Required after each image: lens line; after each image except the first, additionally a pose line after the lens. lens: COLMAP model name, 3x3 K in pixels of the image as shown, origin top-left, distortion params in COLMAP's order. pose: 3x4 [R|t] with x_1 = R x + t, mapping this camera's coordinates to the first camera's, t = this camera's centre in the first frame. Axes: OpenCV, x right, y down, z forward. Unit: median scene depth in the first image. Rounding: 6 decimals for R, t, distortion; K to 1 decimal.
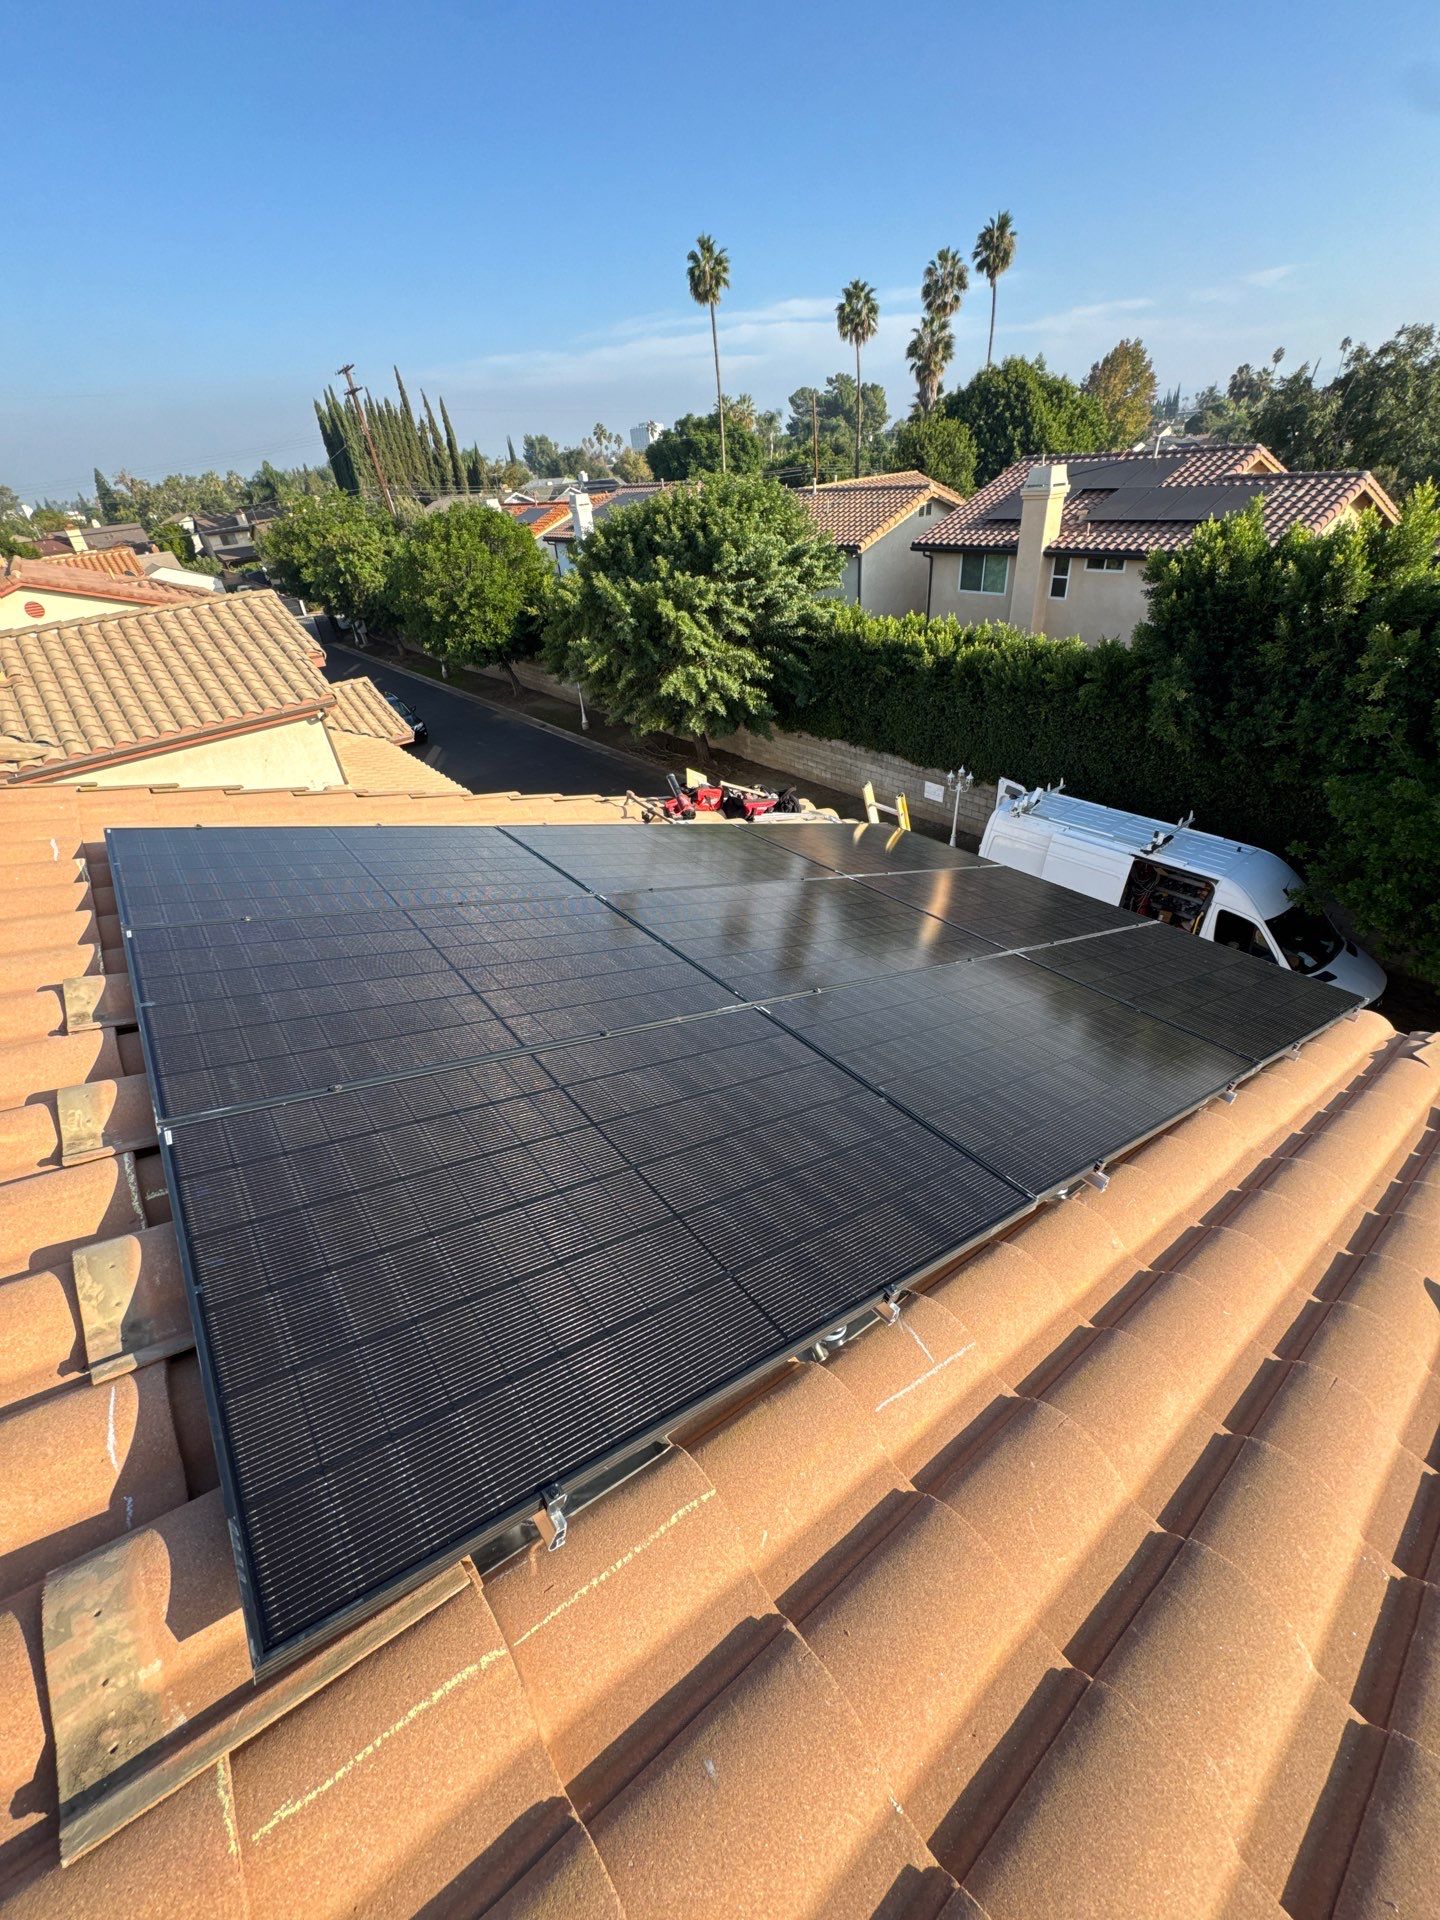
lens RADIAL K [[765.3, 0, 715.4], [0, 765.3, 956.2], [0, 0, 1]] dist [-0.000749, 0.000299]
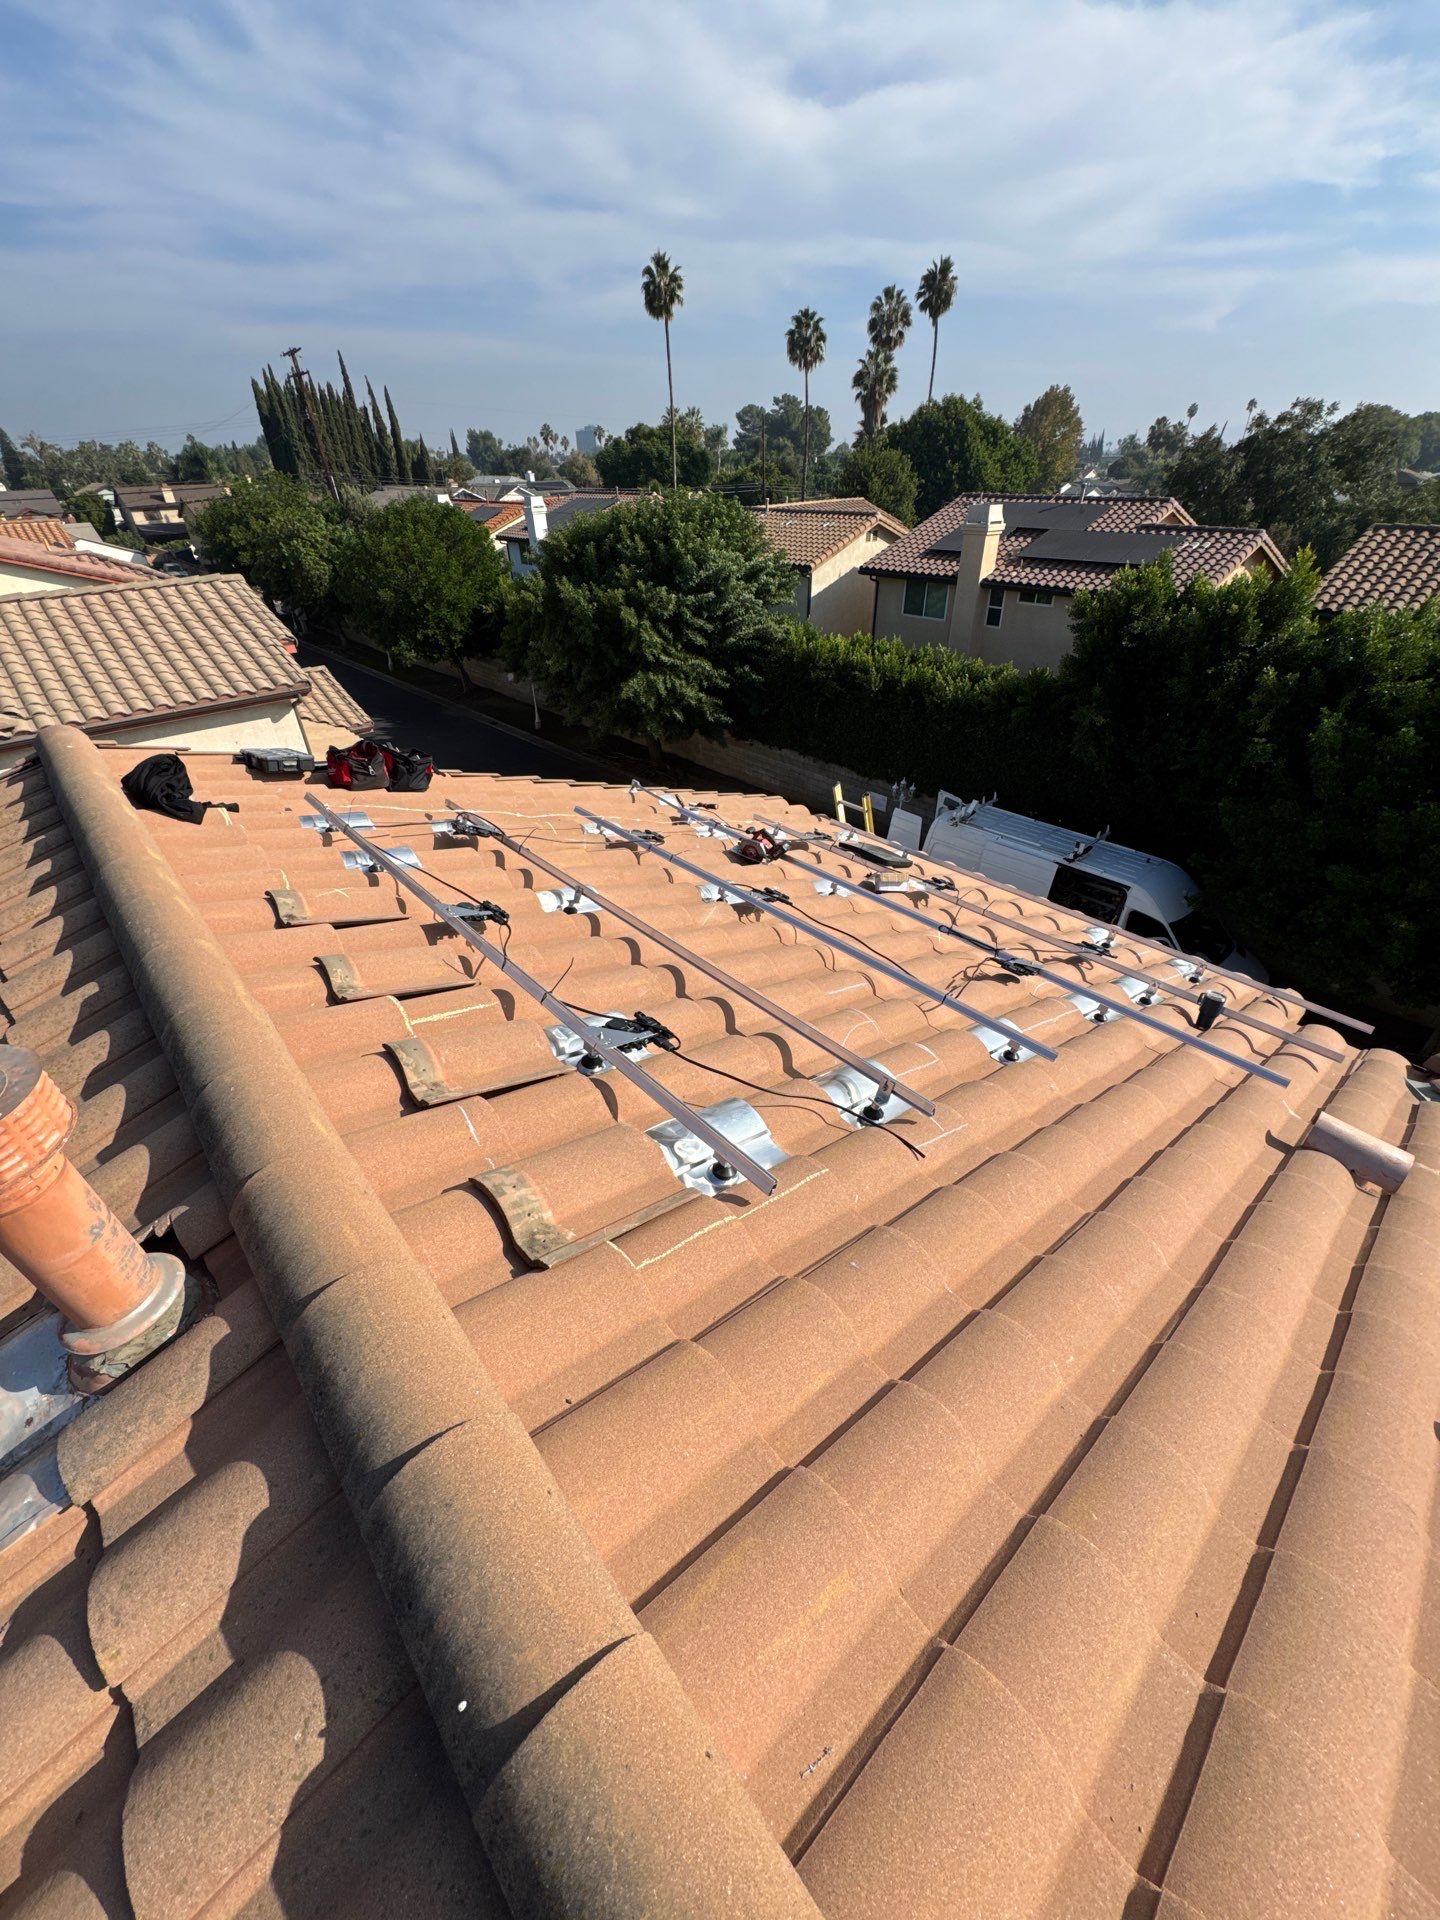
lens RADIAL K [[765.3, 0, 714.9], [0, 765.3, 951.8], [0, 0, 1]] dist [-0.000749, 0.000299]
pose [[0.996339, 0.022599, 0.082453, -0.021265], [-0.021408, 0.999654, -0.015305, 0.013978], [-0.082770, 0.013483, 0.996477, -0.035102]]
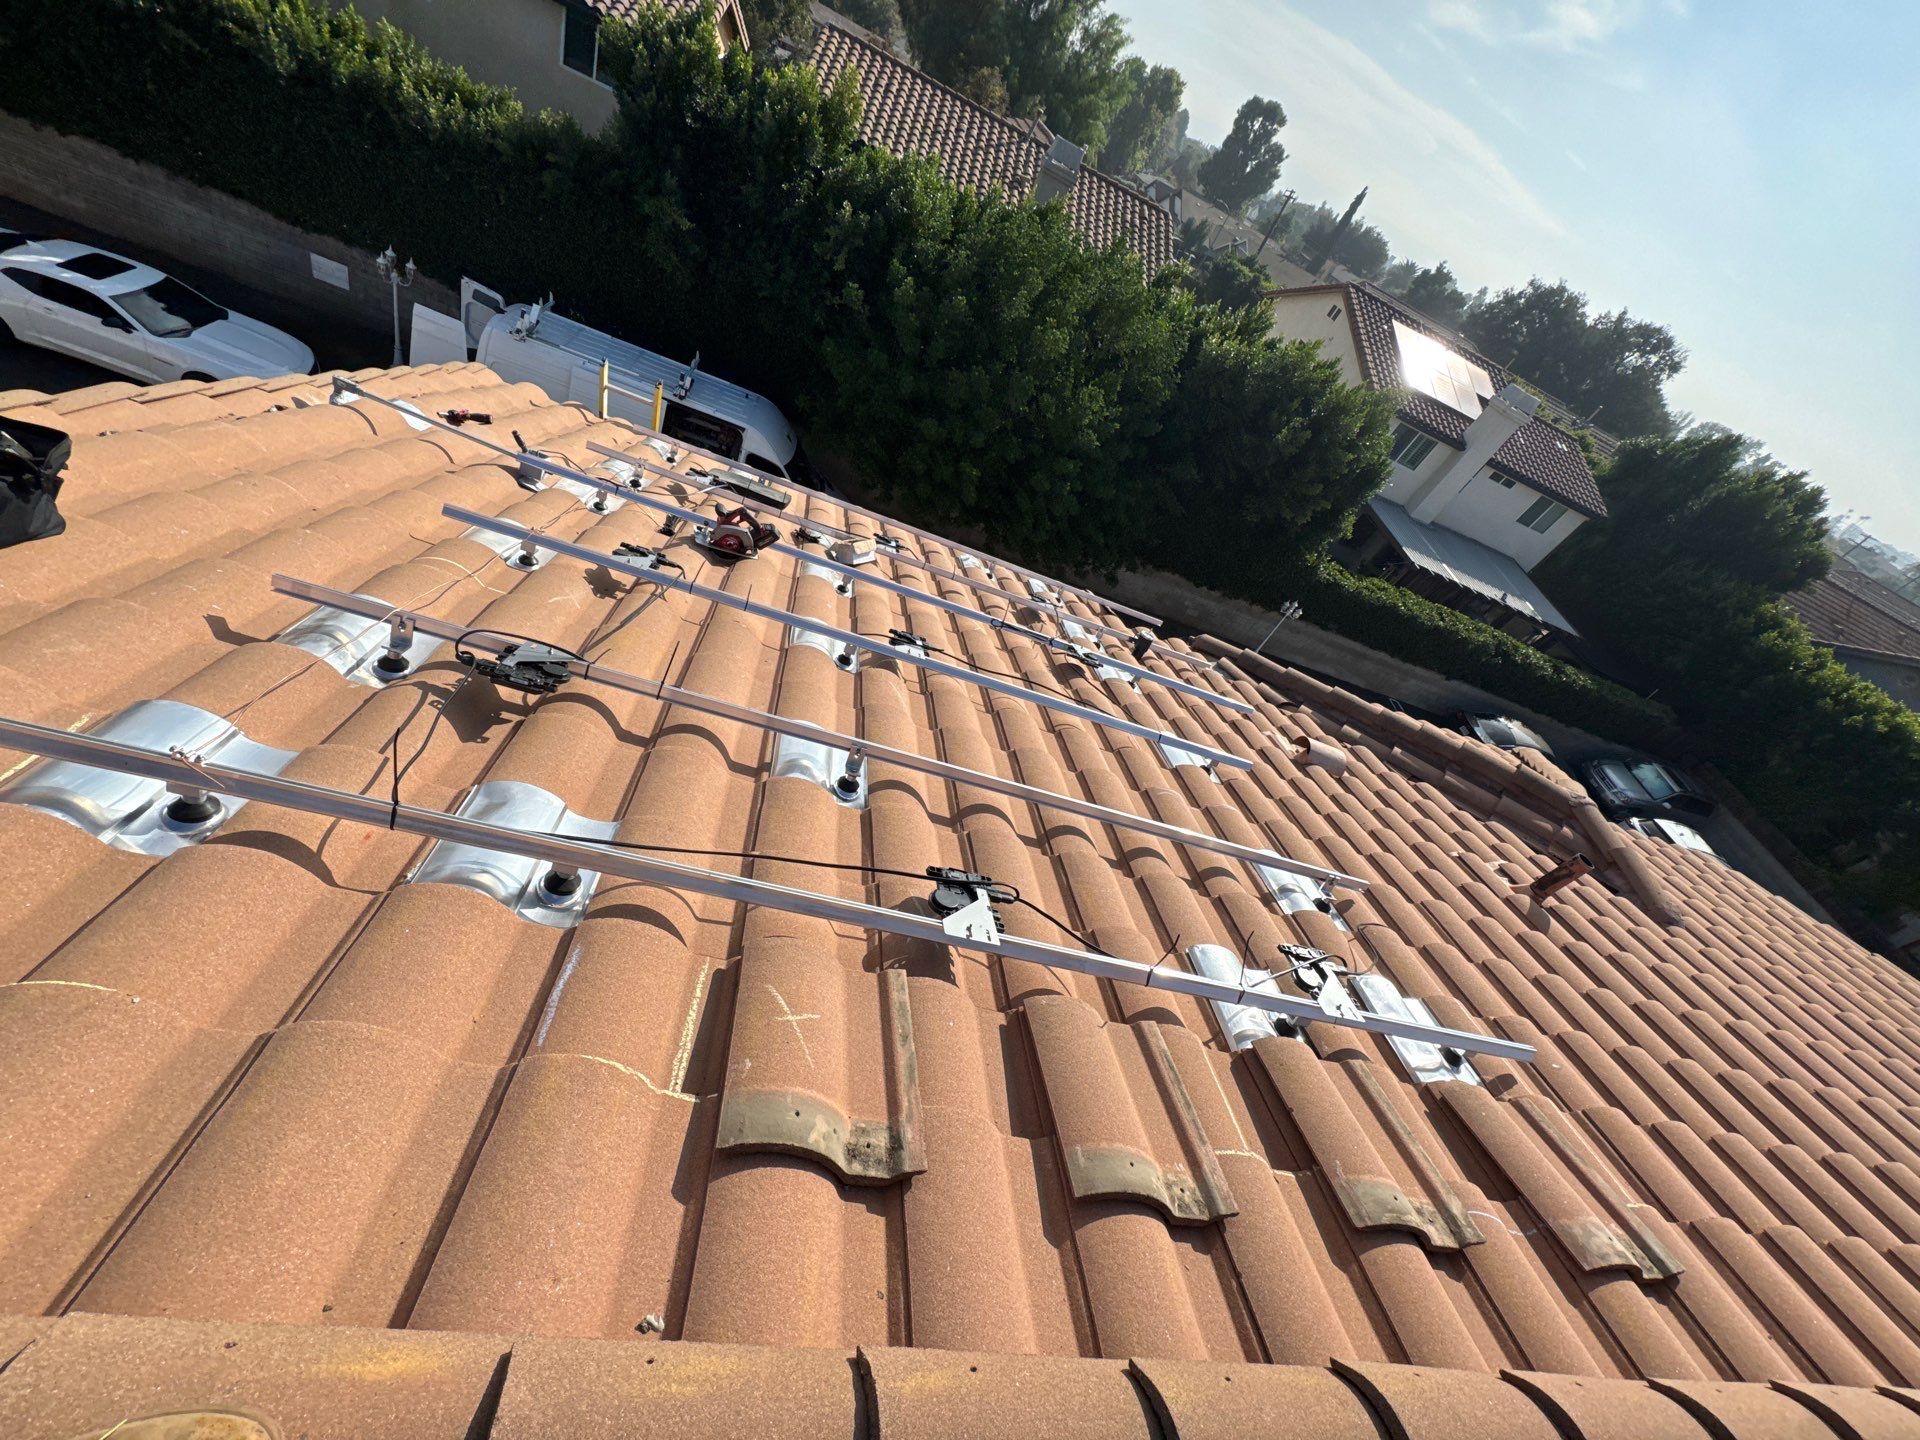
lens RADIAL K [[765.3, 0, 955.0], [0, 765.3, 727.4], [0, 0, 1]] dist [-0.000749, 0.000299]
pose [[0.509844, -0.327758, 0.795383, -0.117379], [0.042209, 0.932994, 0.357408, -0.043558], [-0.859230, -0.148650, 0.489516, 0.073634]]
